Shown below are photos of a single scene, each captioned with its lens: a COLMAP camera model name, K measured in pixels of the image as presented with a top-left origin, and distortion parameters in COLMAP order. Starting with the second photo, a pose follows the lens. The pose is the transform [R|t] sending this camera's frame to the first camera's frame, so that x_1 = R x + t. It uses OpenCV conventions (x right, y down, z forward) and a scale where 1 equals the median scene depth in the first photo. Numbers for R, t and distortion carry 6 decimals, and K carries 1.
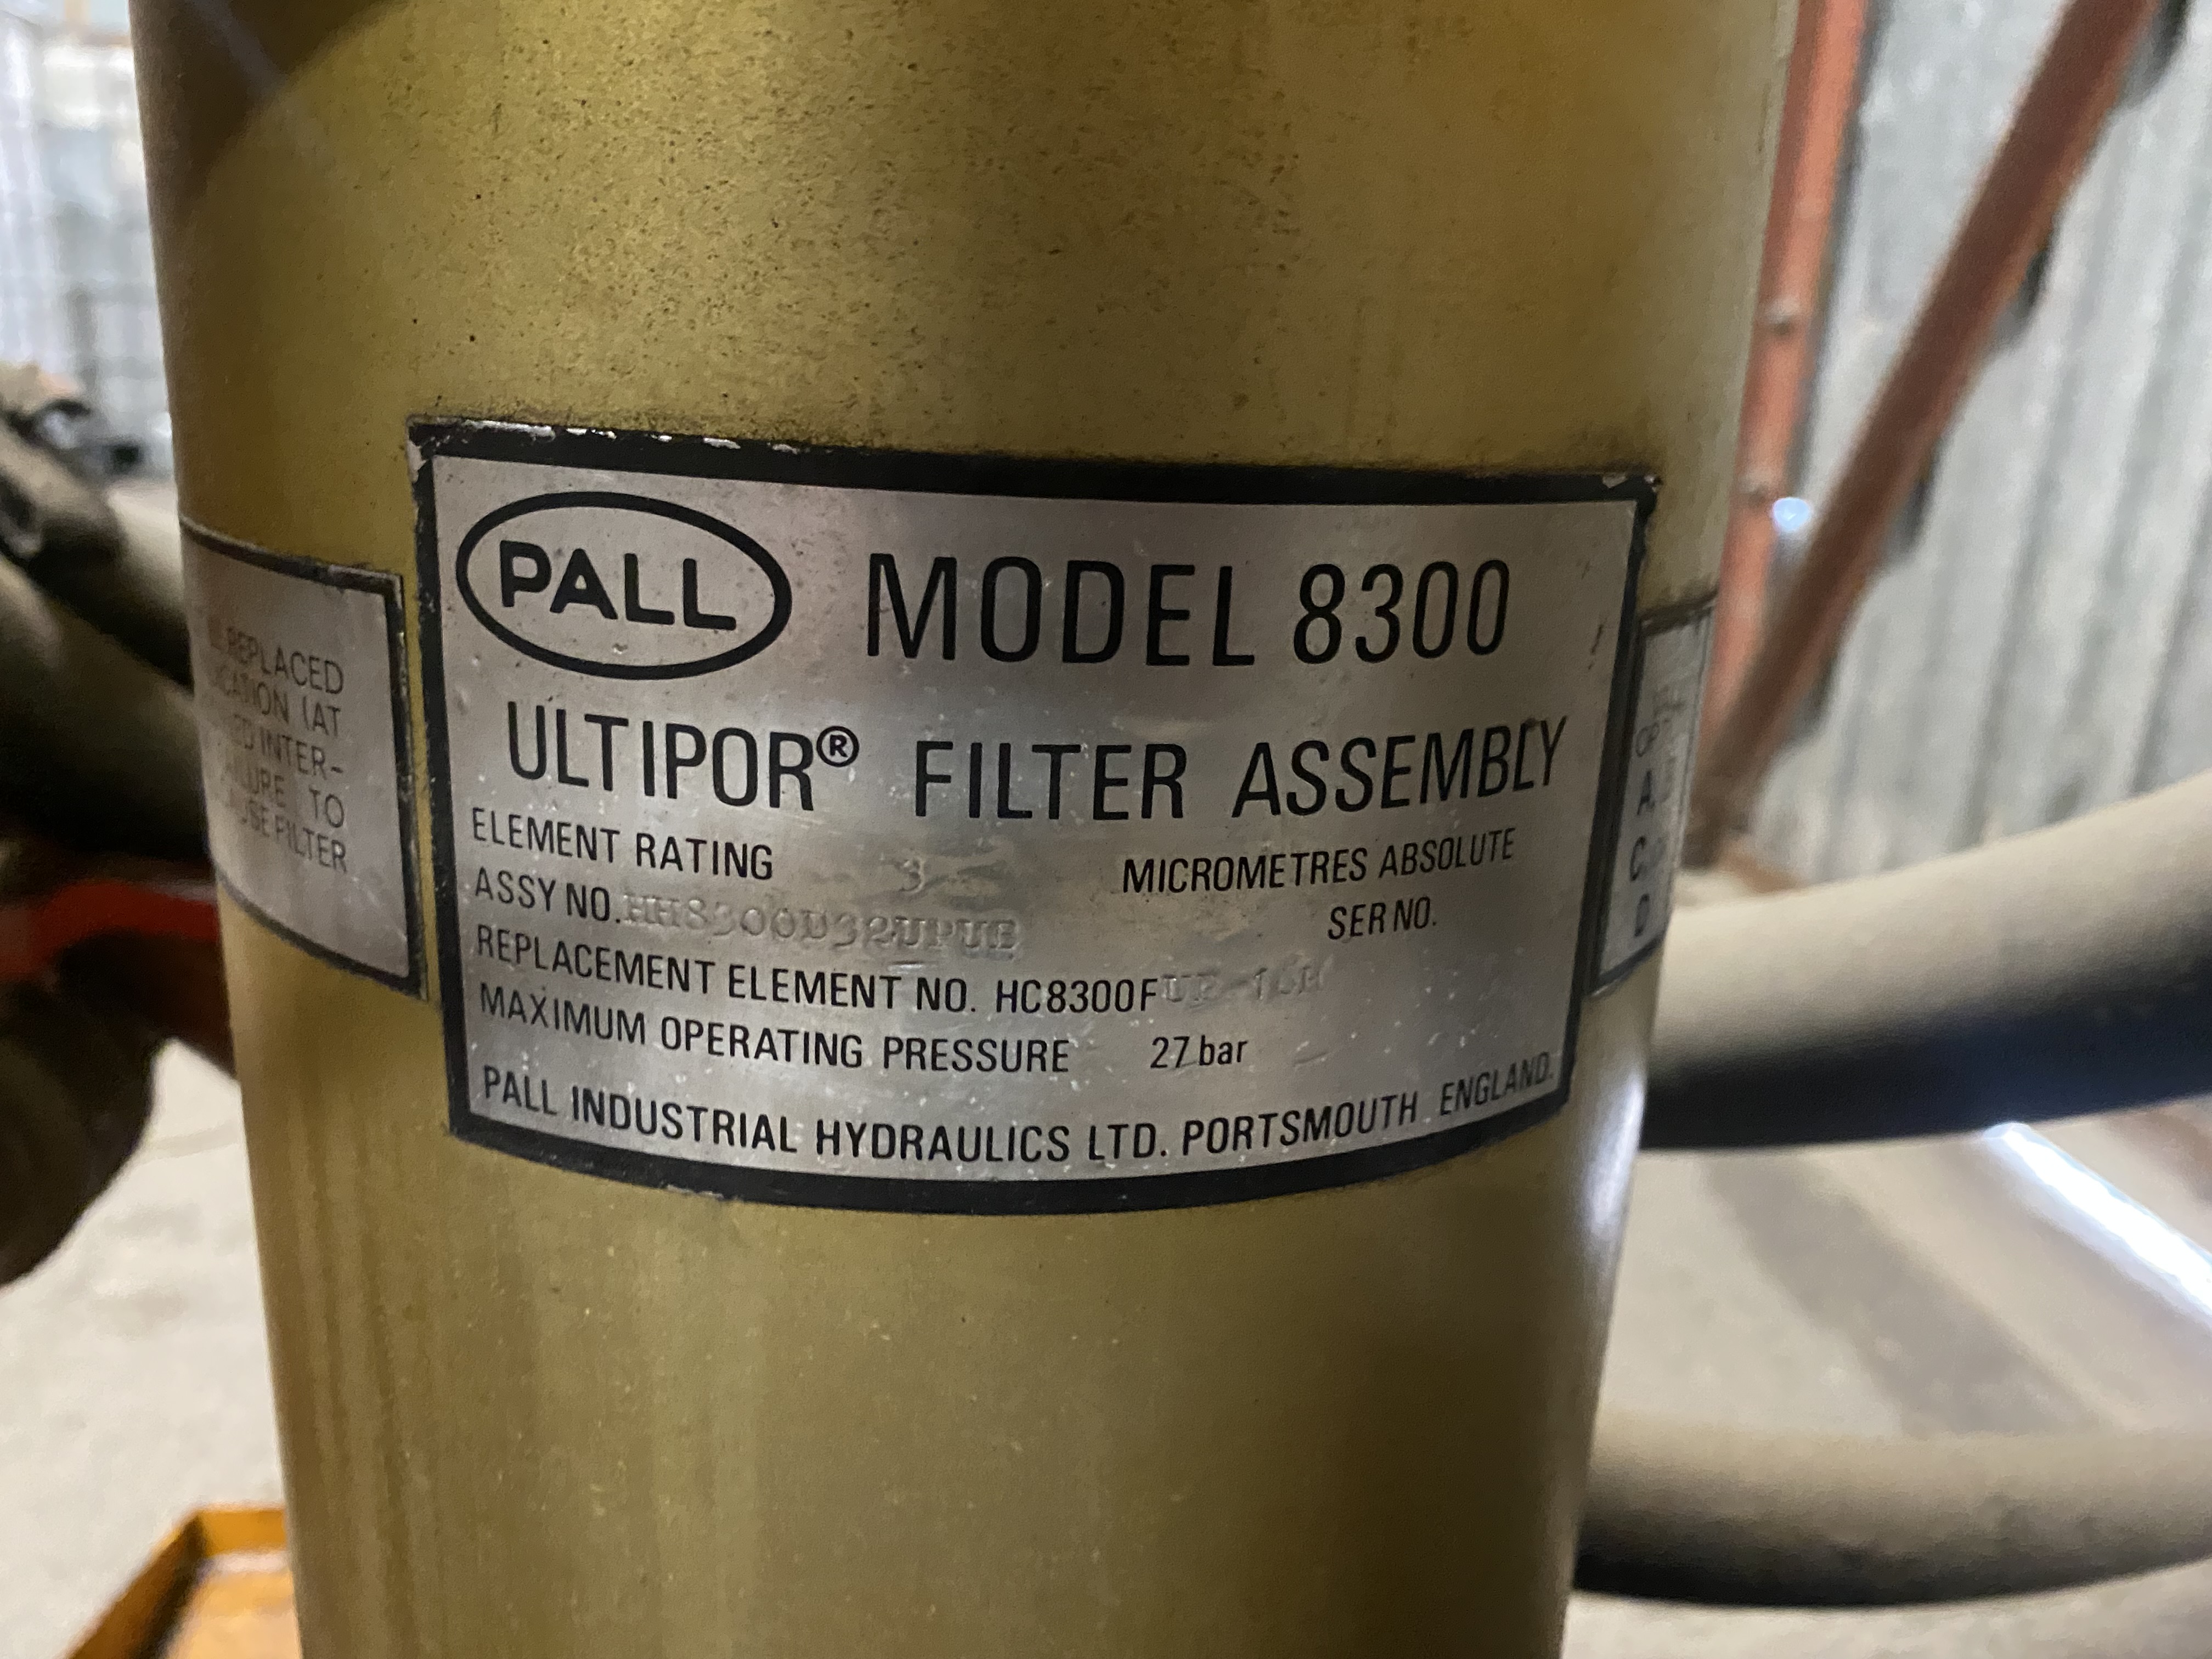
lens RADIAL K [[1674.3, 0, 1105.7], [0, 1674.3, 786.7], [0, 0, 1]] dist [0.138471, -0.314663]
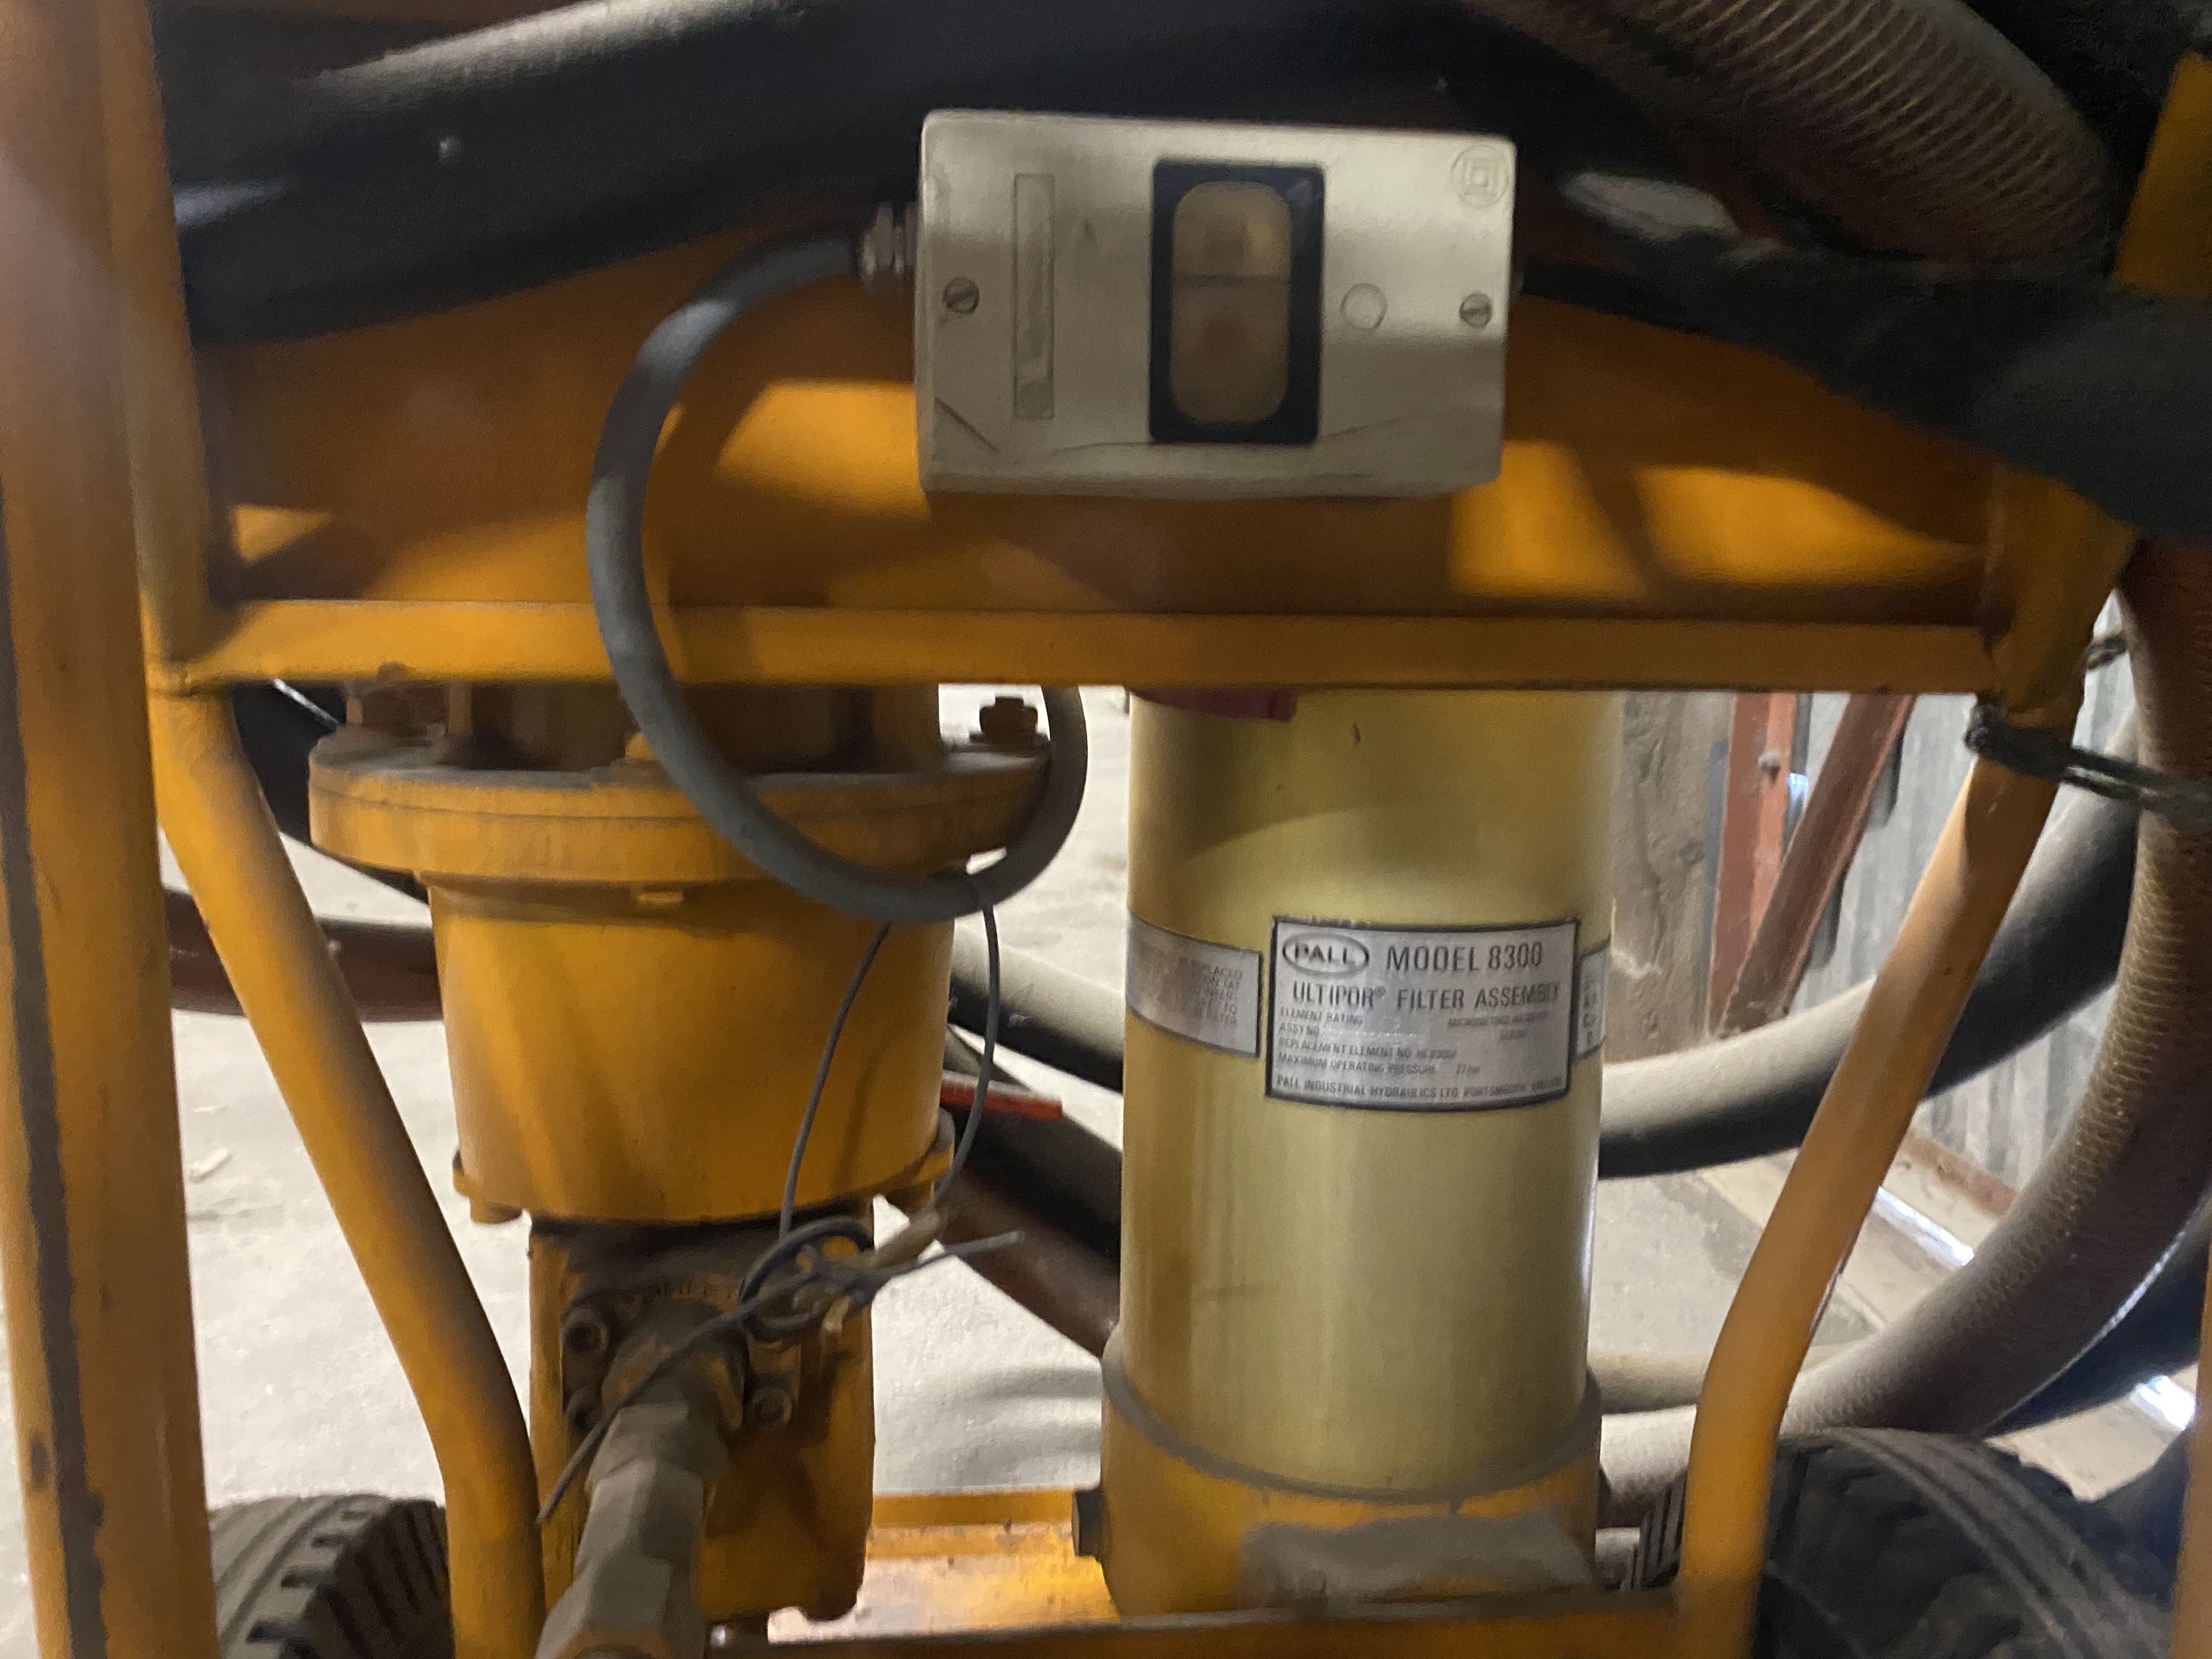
lens RADIAL K [[1674.3, 0, 1105.7], [0, 1674.3, 786.7], [0, 0, 1]] dist [0.138471, -0.314663]
pose [[0.998566, -0.022185, -0.048723, -0.588413], [0.015738, 0.991529, -0.128929, -0.002476], [0.051170, 0.127977, 0.990456, -3.060908]]
